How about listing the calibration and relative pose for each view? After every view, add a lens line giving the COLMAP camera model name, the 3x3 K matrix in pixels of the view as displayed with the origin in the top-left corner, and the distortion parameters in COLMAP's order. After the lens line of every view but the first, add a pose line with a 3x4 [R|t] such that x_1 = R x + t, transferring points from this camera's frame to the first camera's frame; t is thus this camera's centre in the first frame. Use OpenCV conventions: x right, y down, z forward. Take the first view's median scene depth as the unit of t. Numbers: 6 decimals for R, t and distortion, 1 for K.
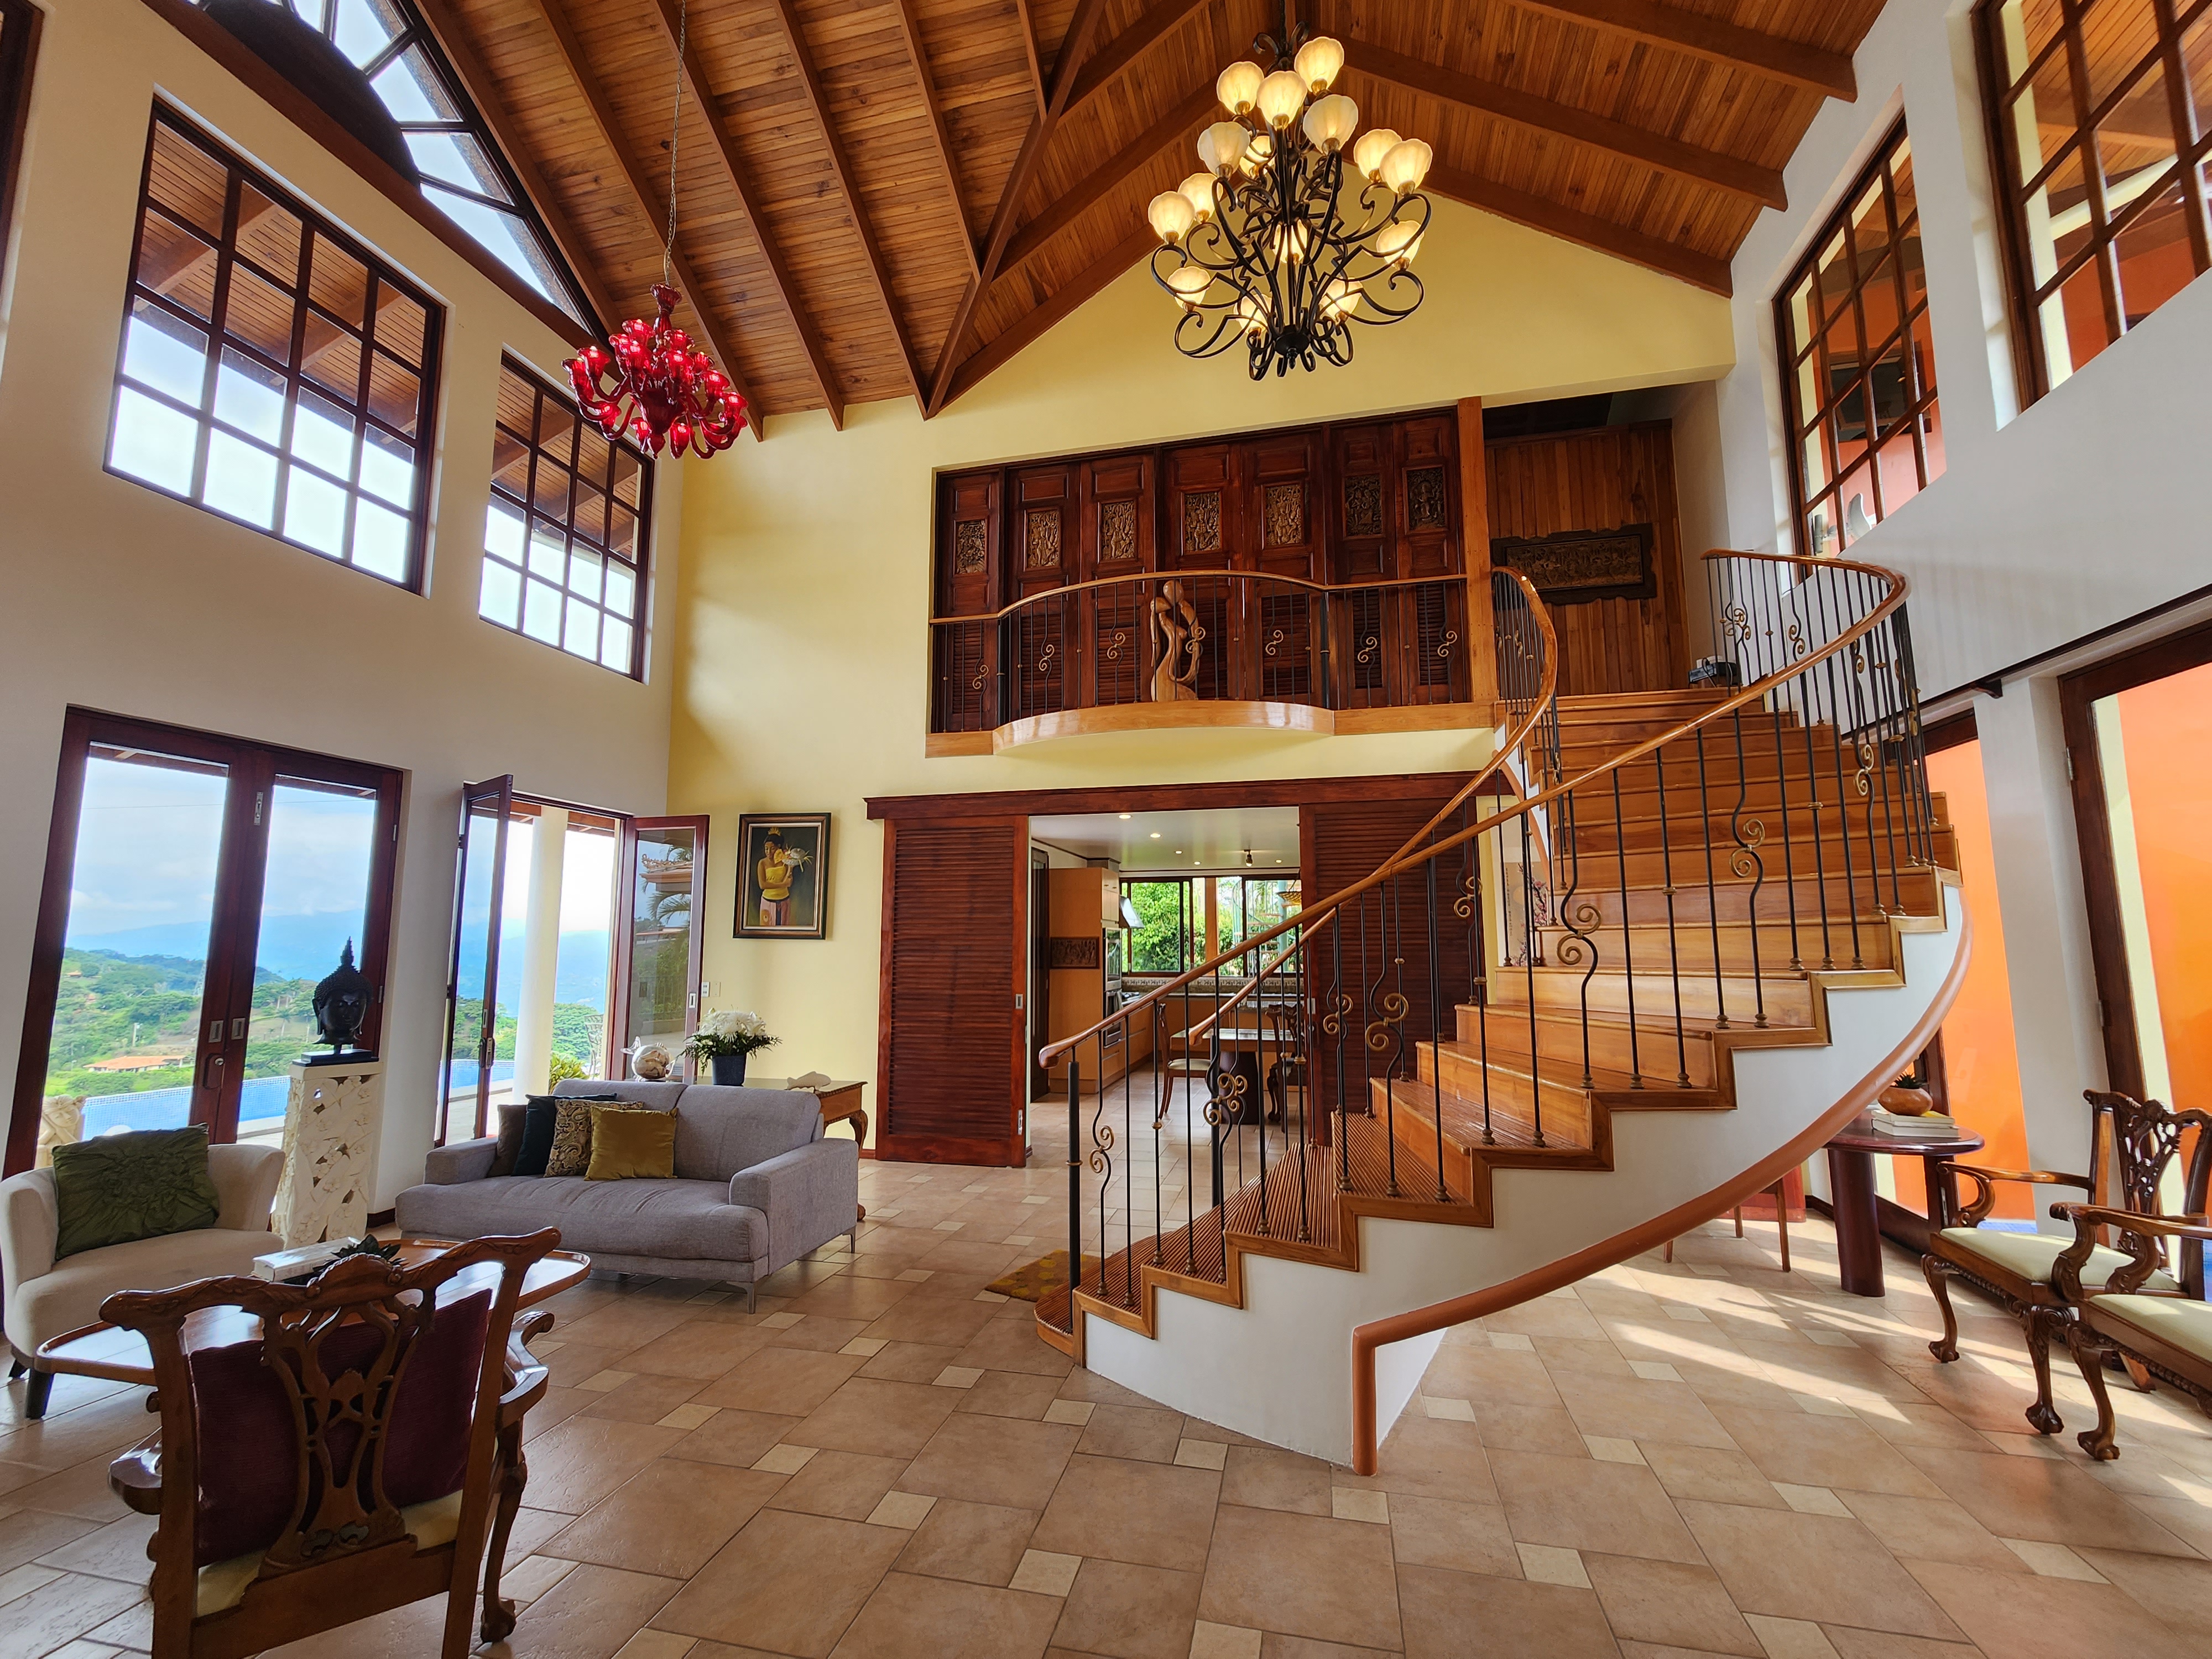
lens RADIAL K [[908.9, 0, 1123.1], [0, 908.9, 841.1], [0, 0, 1]] dist [-0.000986, -0.000310]
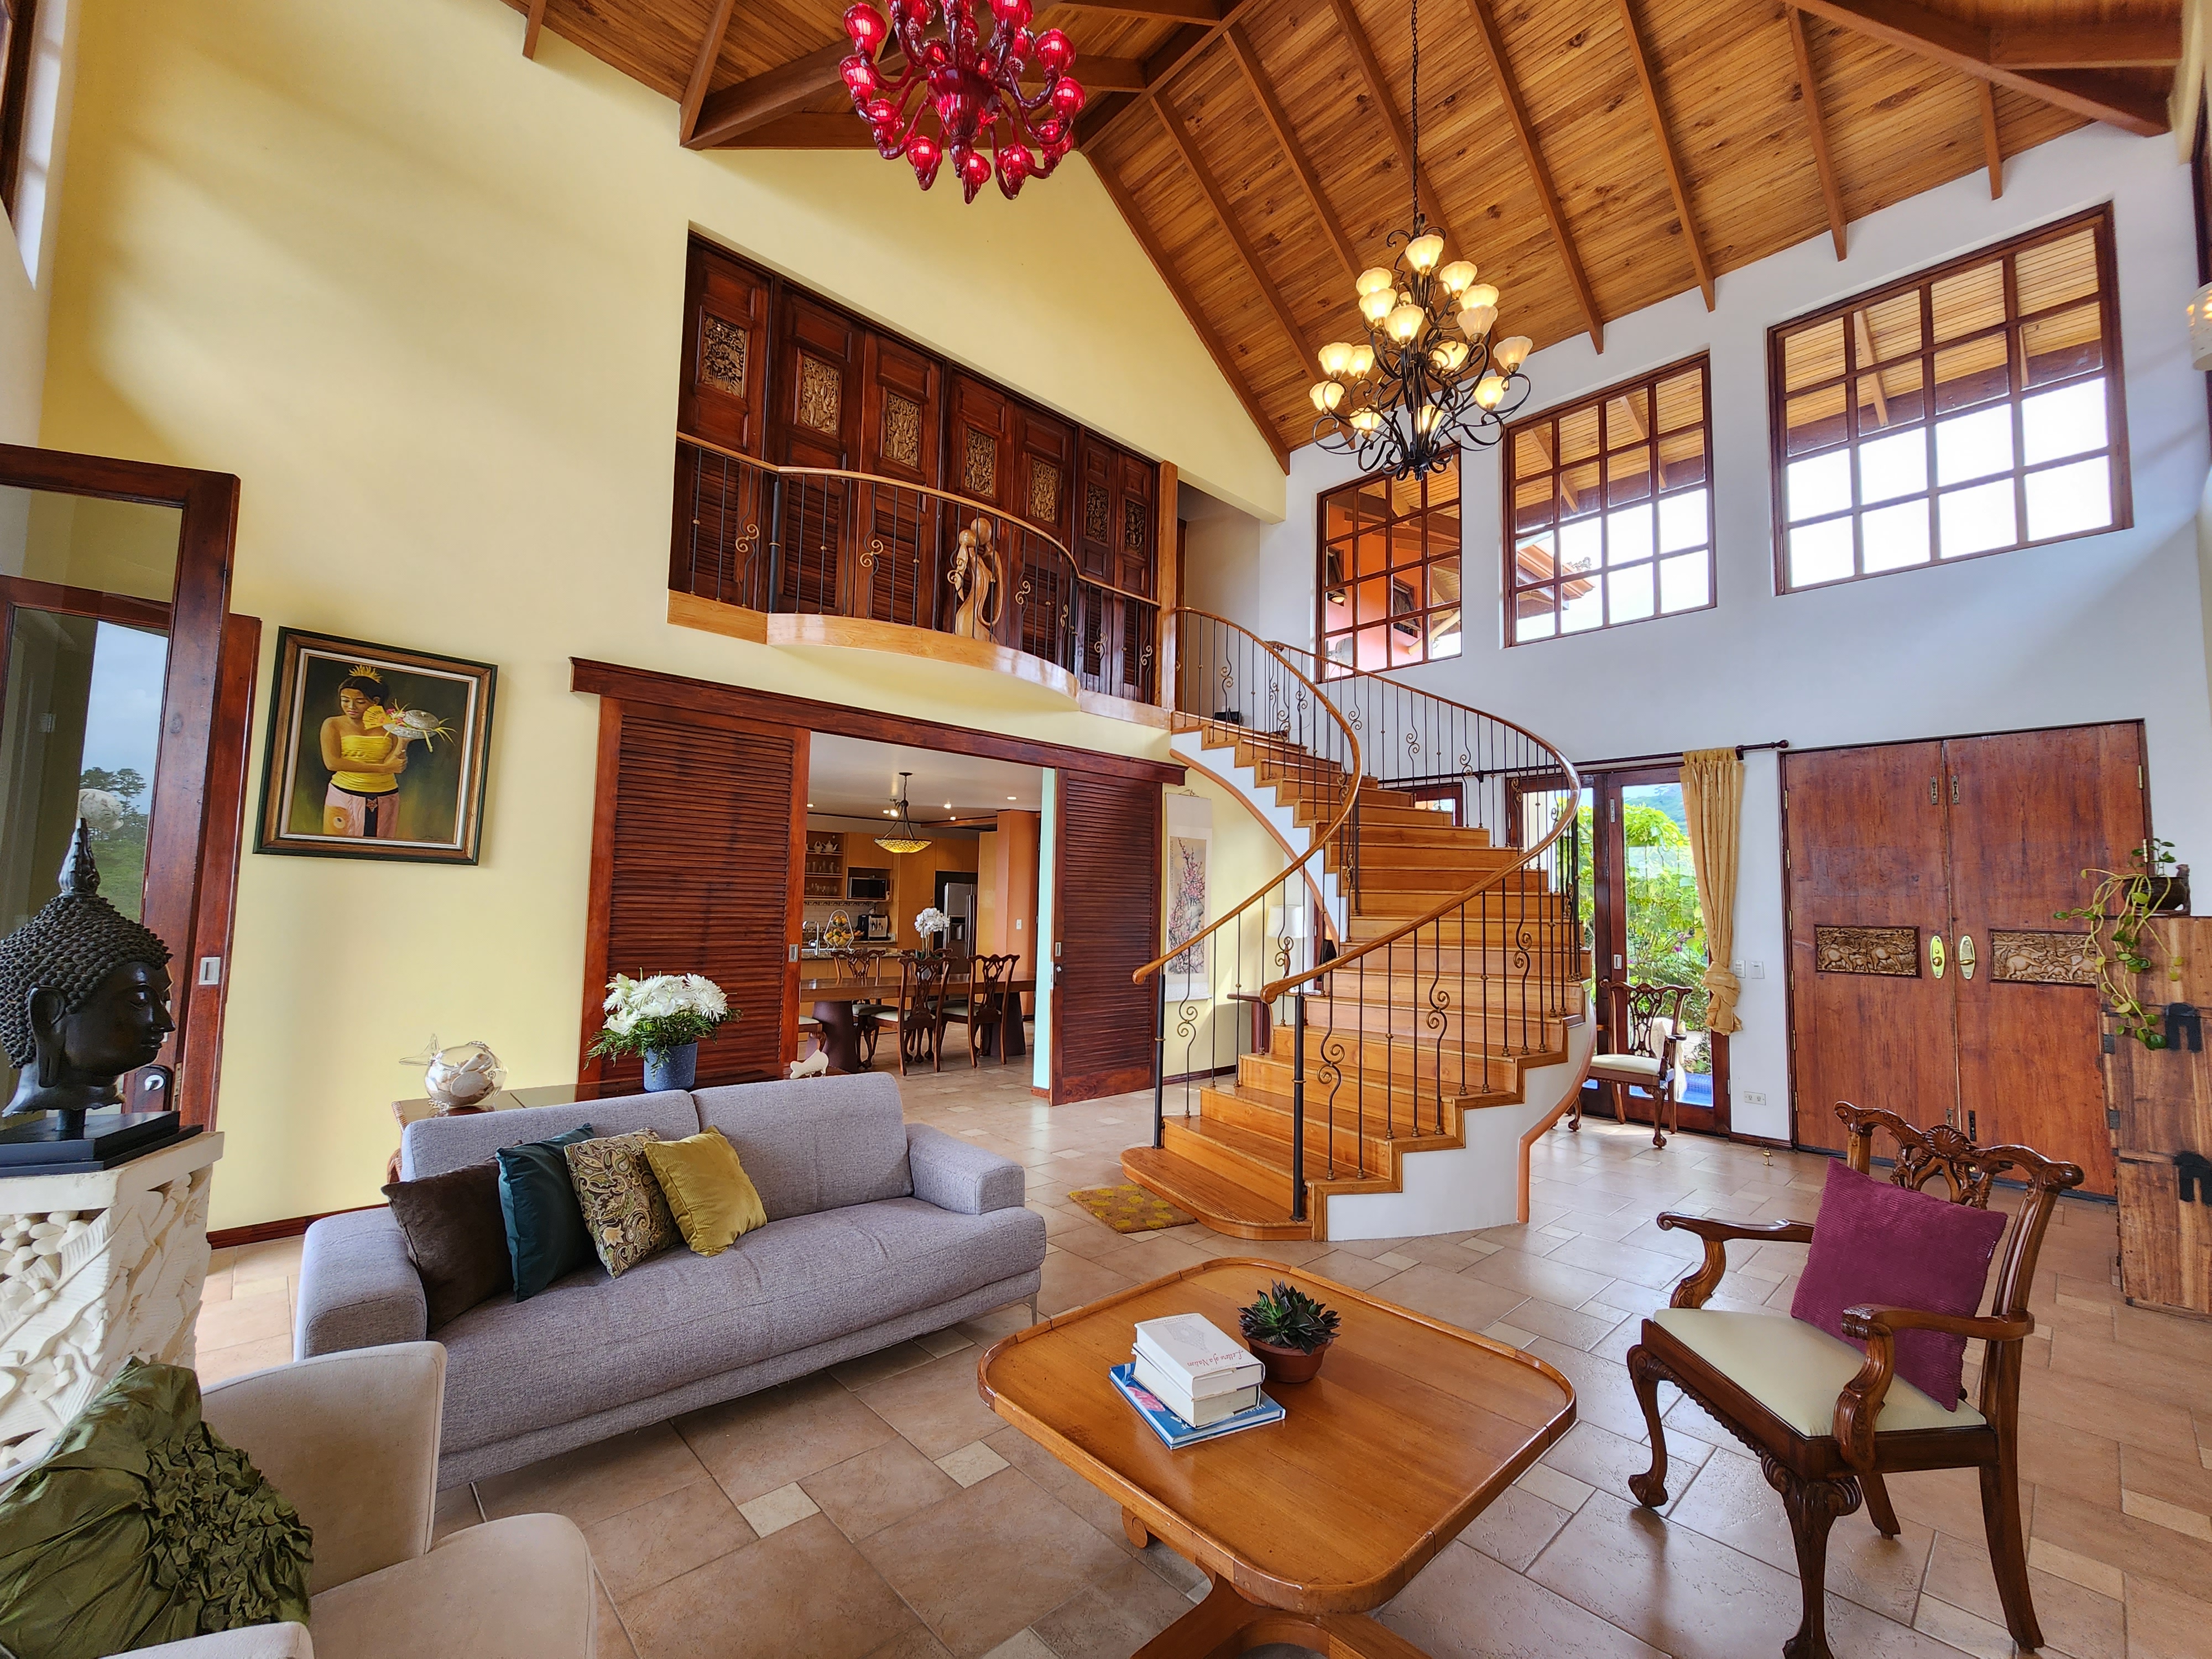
lens RADIAL K [[908.9, 0, 1110.6], [0, 908.9, 837.1], [0, 0, 1]] dist [-0.000986, -0.000310]
pose [[0.563682, 0.077711, 0.822328, -0.618093], [-0.121656, 0.992518, -0.010403, 0.043524], [-0.816983, -0.094177, 0.568919, 0.292735]]
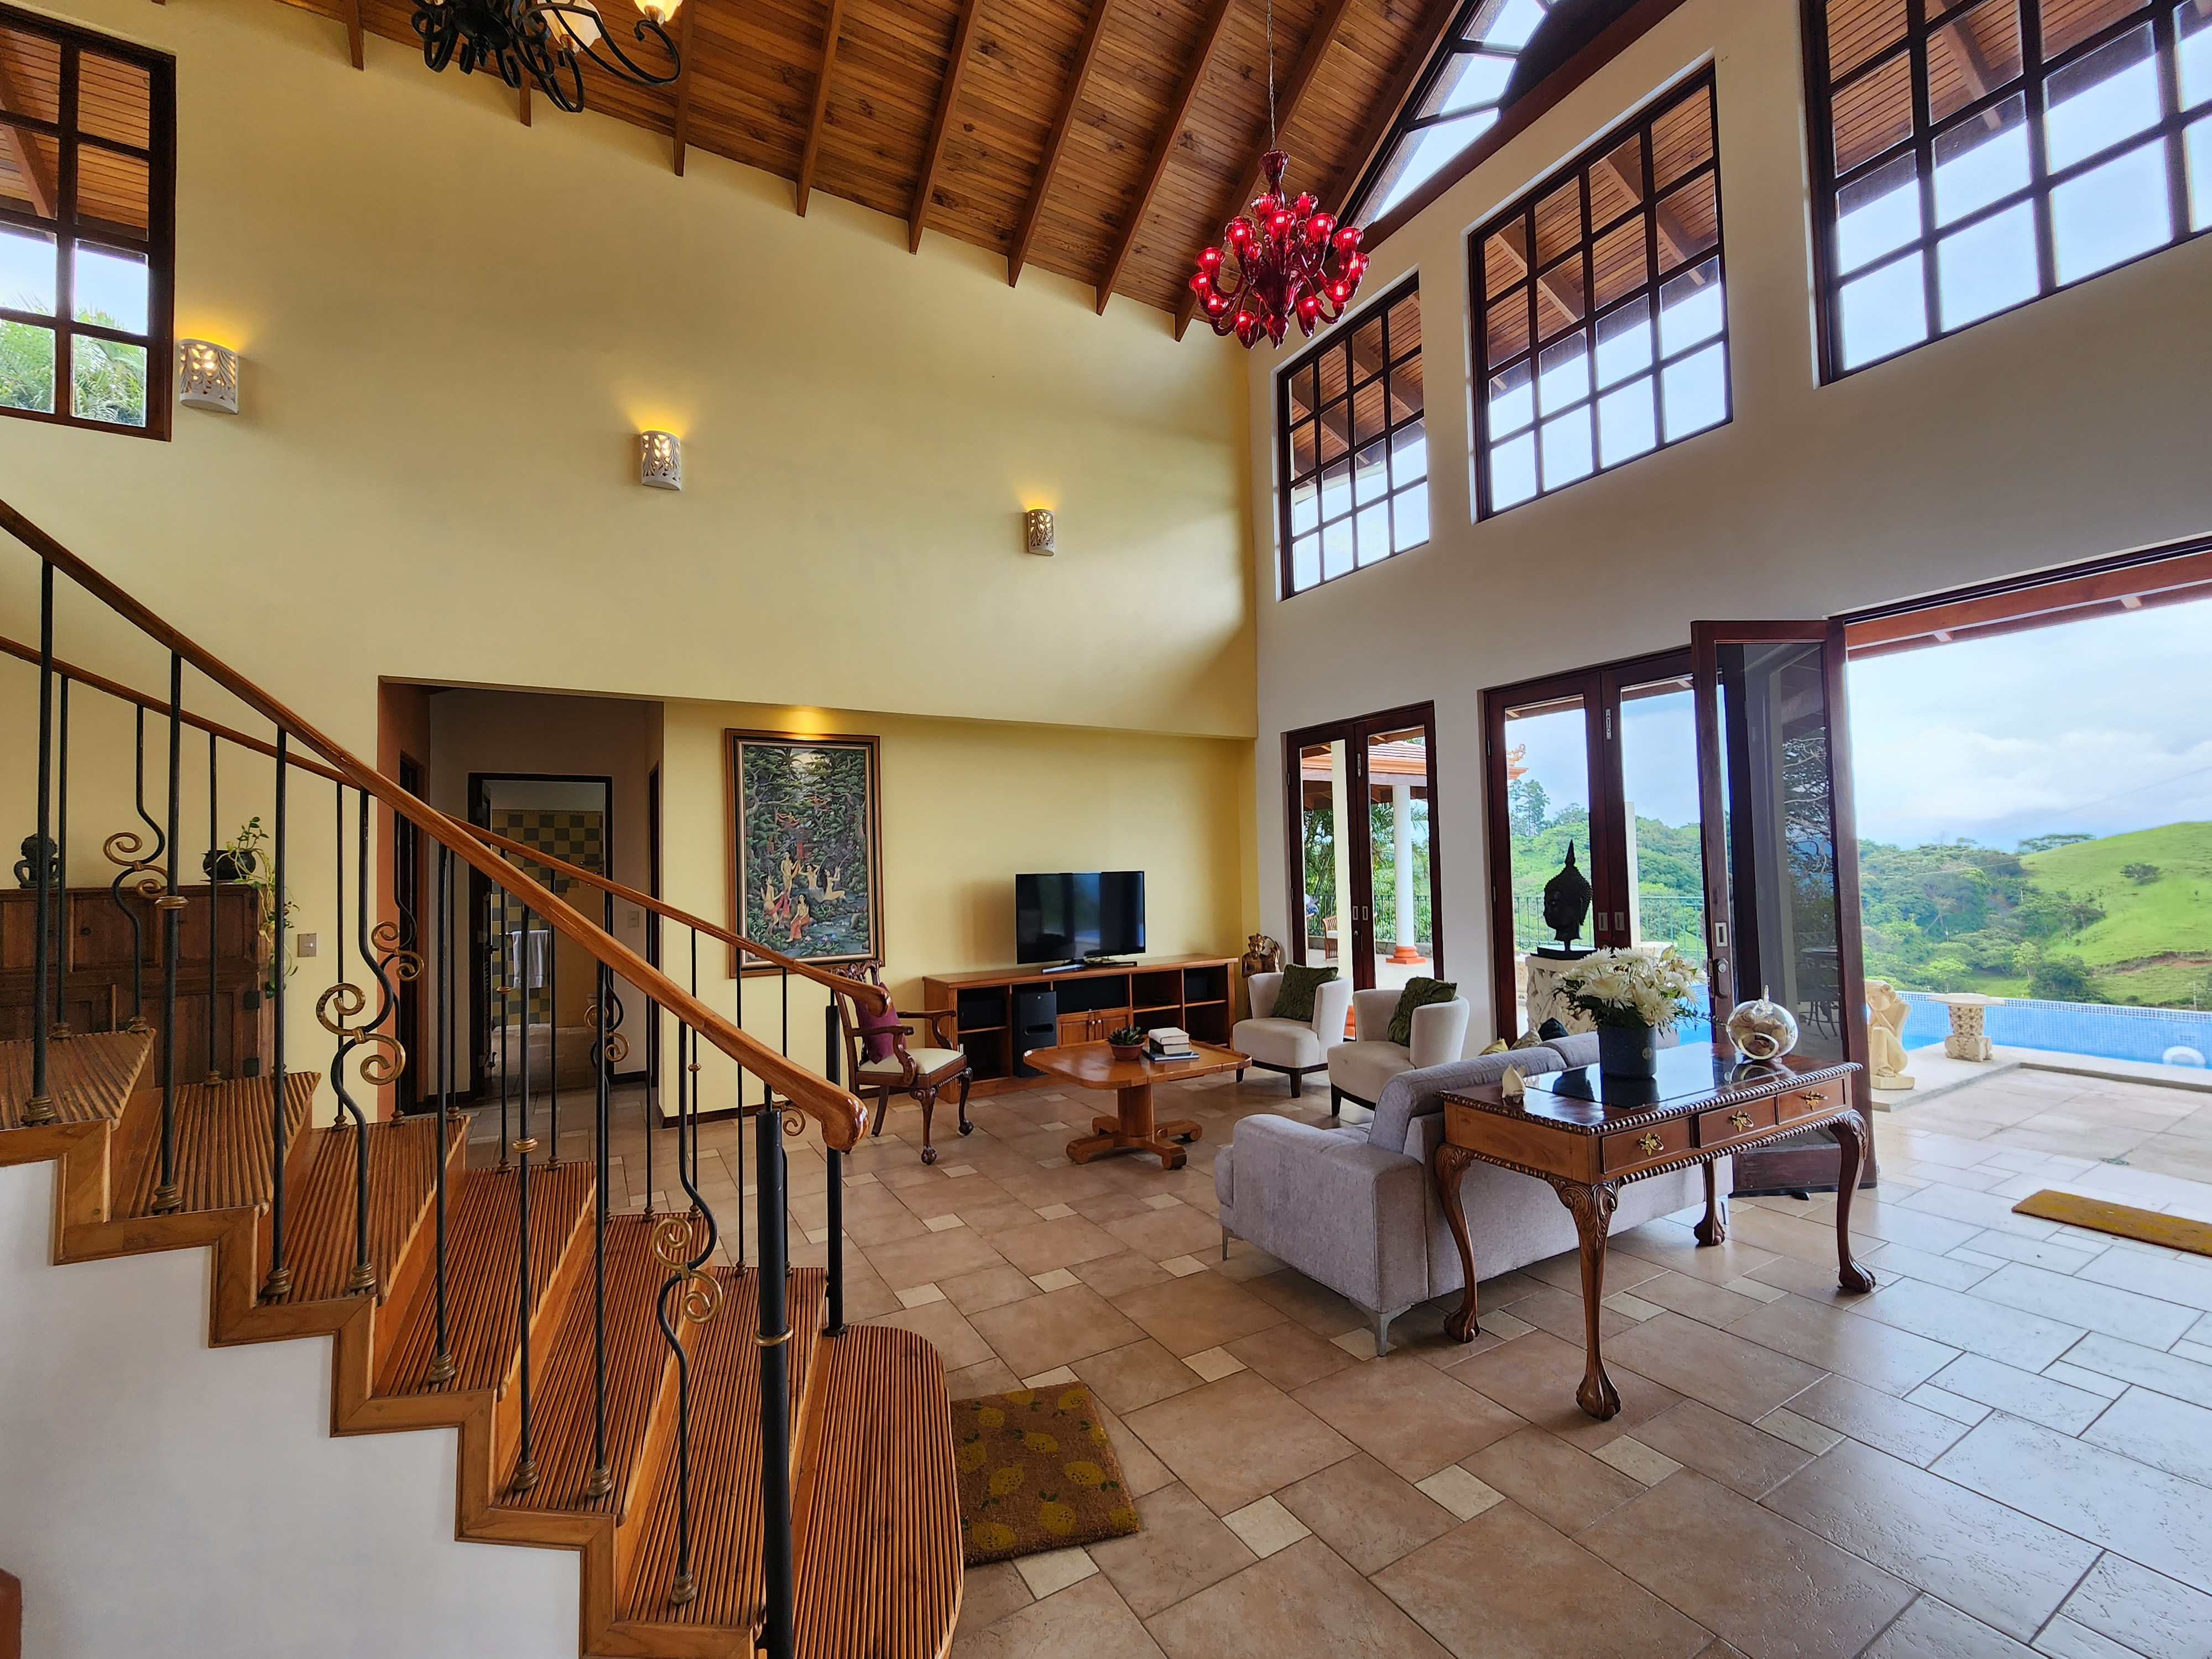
lens RADIAL K [[908.9, 0, 1107.3], [0, 908.9, 843.8], [0, 0, 1]] dist [-0.000986, -0.000310]
pose [[-0.733522, -0.001128, -0.679664, 0.168547], [0.107129, 0.987307, -0.117256, 0.119052], [0.671169, -0.158822, -0.724091, 0.948996]]
